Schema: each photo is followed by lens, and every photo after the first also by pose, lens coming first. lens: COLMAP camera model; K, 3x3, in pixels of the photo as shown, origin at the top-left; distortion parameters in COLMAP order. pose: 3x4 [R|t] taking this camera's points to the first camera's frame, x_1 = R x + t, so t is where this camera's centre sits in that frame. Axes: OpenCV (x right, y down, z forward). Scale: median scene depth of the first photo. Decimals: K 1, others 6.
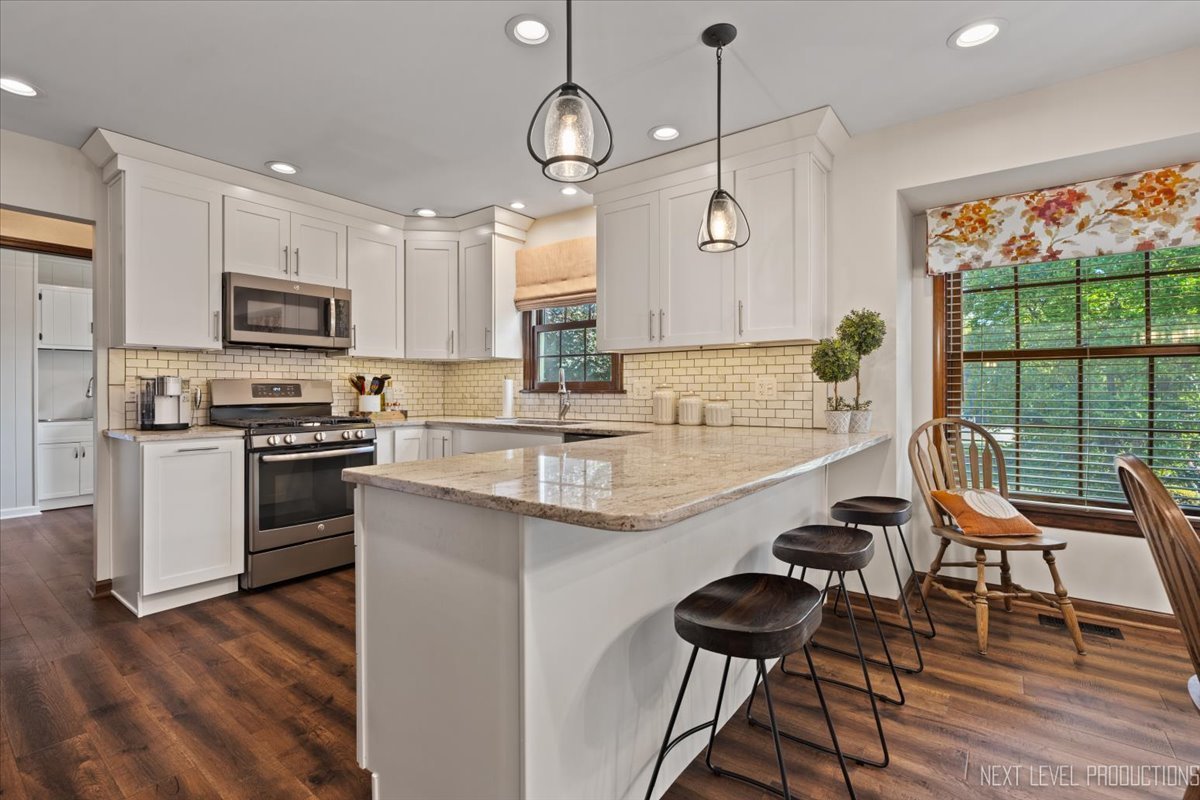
lens RADIAL K [[549.9, 0, 594.0], [0, 549.9, 393.5], [0, 0, 1]] dist [-0.014919, 0.005045]
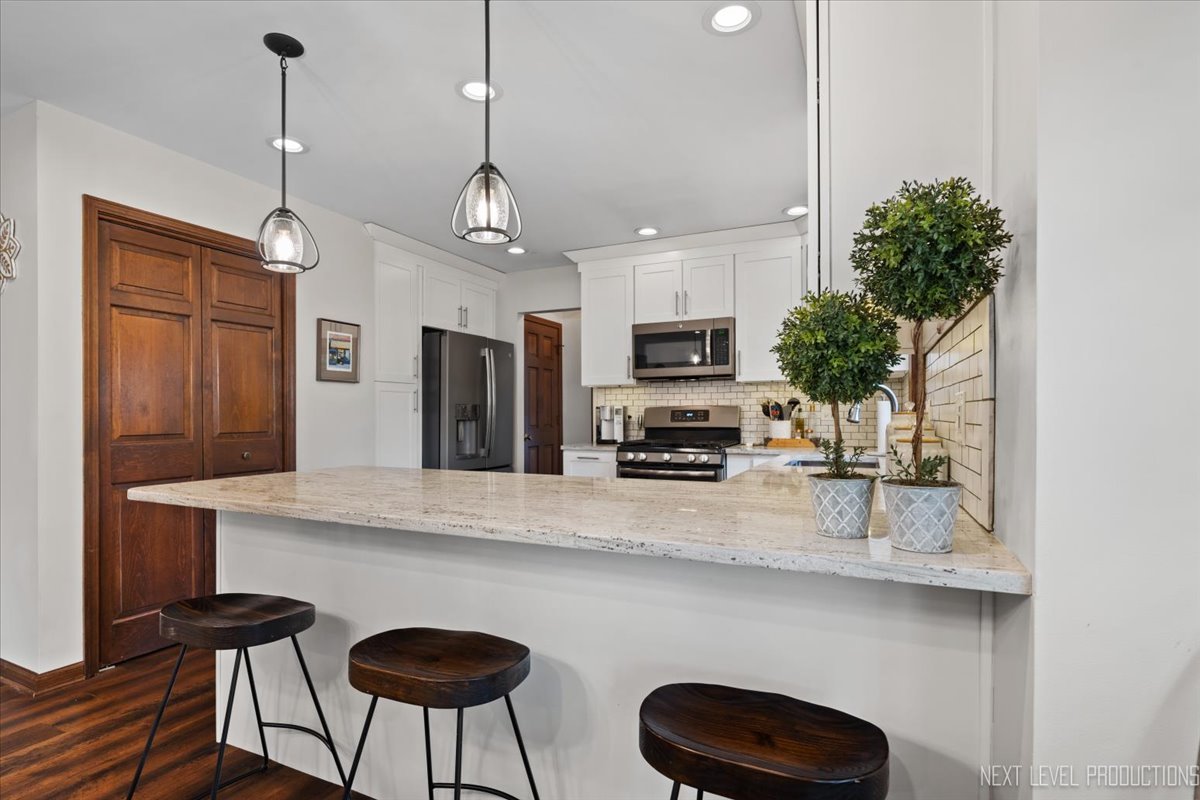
lens RADIAL K [[594.6, 0, 599.9], [0, 594.6, 412.3], [0, 0, 1]] dist [0.002167, 0.000312]
pose [[0.211443, -0.000617, -0.977390, 0.561833], [-0.004470, 0.999989, -0.001598, -0.009487], [0.977380, 0.004707, 0.211438, 0.509816]]
